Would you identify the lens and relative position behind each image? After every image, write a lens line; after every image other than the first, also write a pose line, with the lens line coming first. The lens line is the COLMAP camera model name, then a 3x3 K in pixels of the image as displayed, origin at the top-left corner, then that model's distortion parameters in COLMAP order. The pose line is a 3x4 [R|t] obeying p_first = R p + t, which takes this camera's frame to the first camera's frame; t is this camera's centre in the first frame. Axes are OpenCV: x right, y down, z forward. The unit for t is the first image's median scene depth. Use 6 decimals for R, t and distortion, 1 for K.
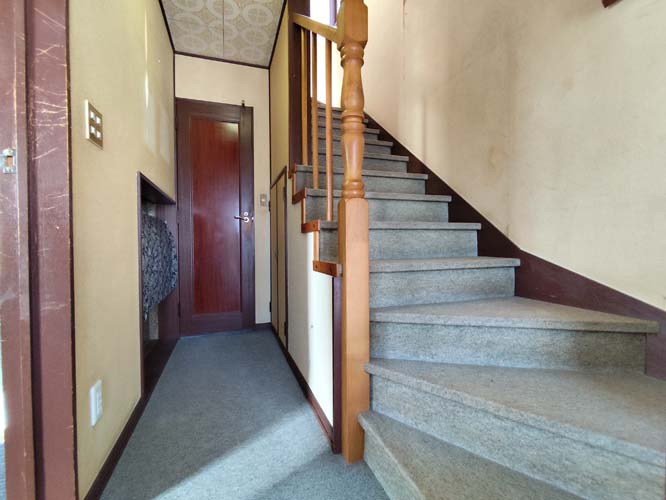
lens RADIAL K [[302.8, 0, 328.8], [0, 302.8, 247.6], [0, 0, 1]] dist [-0.005706, -0.000440]
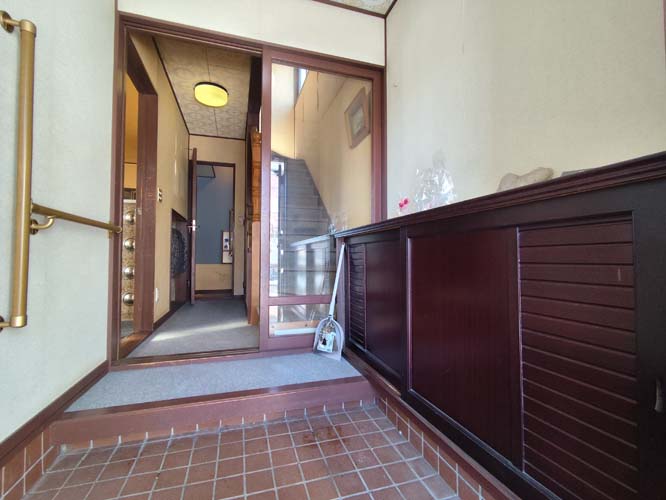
lens RADIAL K [[302.8, 0, 328.8], [0, 302.8, 247.6], [0, 0, 1]] dist [-0.005706, -0.000440]
pose [[0.999679, 0.007487, -0.024200, 0.374808], [-0.008652, 0.998791, -0.048396, 0.087686], [0.023808, 0.048590, 0.998535, -0.758908]]
